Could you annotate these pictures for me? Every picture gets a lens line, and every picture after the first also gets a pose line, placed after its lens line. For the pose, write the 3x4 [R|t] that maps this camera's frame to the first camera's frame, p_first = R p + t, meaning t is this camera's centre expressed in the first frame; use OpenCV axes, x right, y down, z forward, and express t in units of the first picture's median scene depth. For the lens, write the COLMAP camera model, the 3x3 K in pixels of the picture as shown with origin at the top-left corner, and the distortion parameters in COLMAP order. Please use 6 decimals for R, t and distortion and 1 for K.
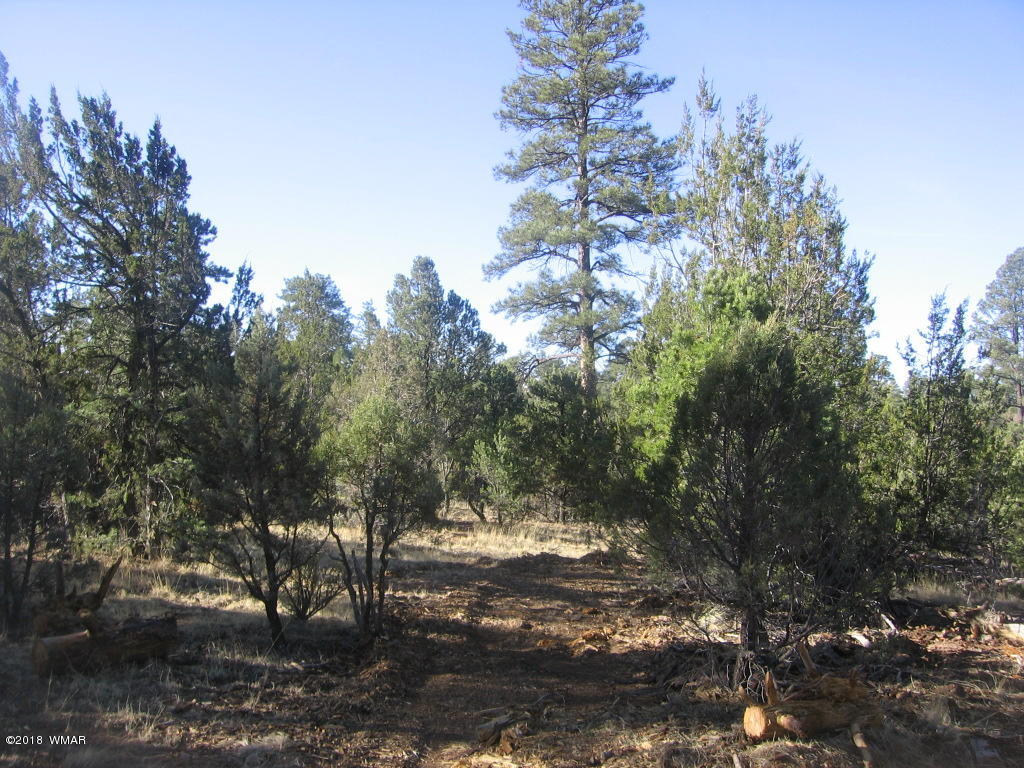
lens RADIAL K [[1108.2, 0, 508.5], [0, 1108.2, 390.9], [0, 0, 1]] dist [-0.098287, 0.000000]
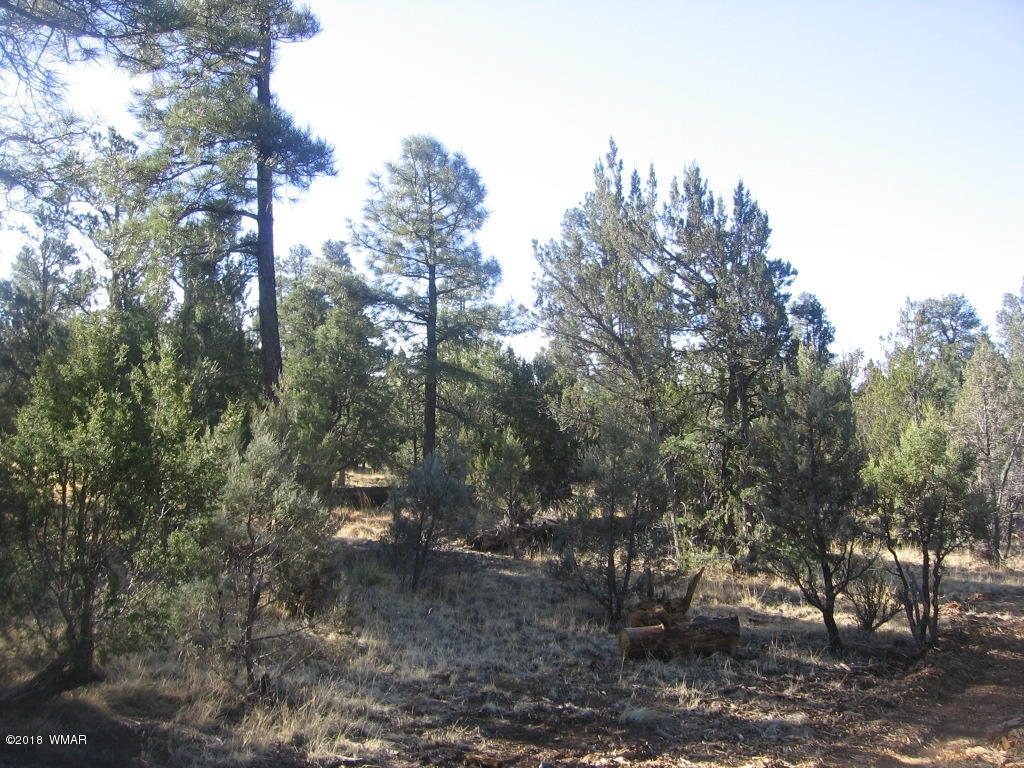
lens RADIAL K [[1108.2, 0, 514.6], [0, 1108.2, 381.9], [0, 0, 1]] dist [-0.098287, 0.000000]
pose [[0.846483, -0.050347, -0.530030, 0.106682], [0.032102, 0.998534, -0.043581, 0.000870], [0.531447, 0.019876, 0.846858, -0.099886]]
